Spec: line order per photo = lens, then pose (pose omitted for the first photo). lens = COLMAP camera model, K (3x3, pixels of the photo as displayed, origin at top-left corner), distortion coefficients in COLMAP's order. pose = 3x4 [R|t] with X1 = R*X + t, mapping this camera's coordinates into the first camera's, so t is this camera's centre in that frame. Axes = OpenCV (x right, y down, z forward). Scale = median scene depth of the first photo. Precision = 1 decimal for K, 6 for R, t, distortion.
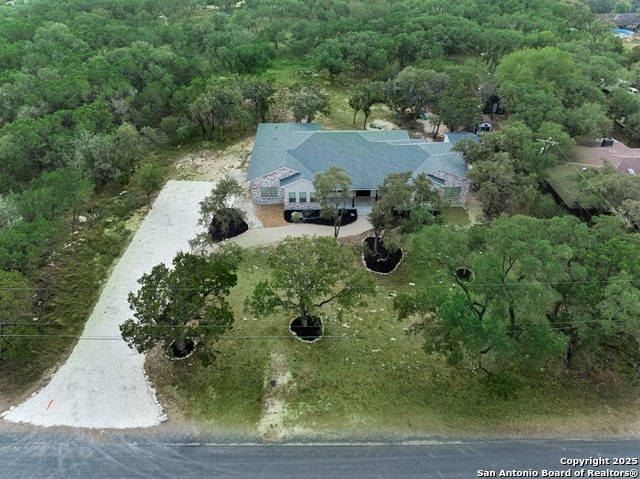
lens RADIAL K [[455.1, 0, 320.0], [0, 455.1, 239.5], [0, 0, 1]] dist [-0.066971, 0.034529]
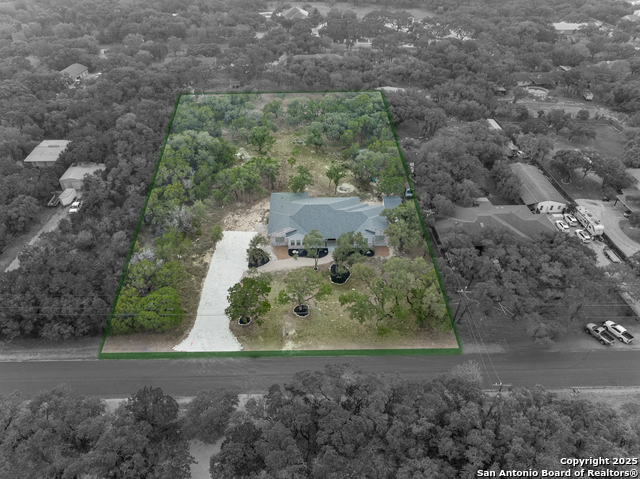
lens RADIAL K [[455.1, 0, 320.0], [0, 455.1, 239.5], [0, 0, 1]] dist [-0.066971, 0.034529]
pose [[0.999807, -0.011747, 0.015745, 0.022231], [0.011737, 0.999931, 0.000683, -0.111837], [-0.015751, -0.000498, 0.999876, -0.900399]]
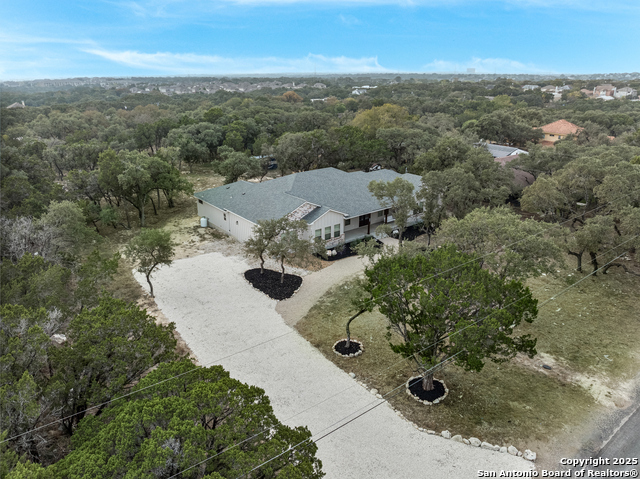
lens RADIAL K [[455.1, 0, 320.0], [0, 455.1, 239.5], [0, 0, 1]] dist [-0.066971, 0.034529]
pose [[0.800419, -0.219467, 0.557820, -0.572286], [0.368132, 0.914380, -0.168484, 0.063594], [-0.473083, 0.340210, 0.812681, 0.317174]]
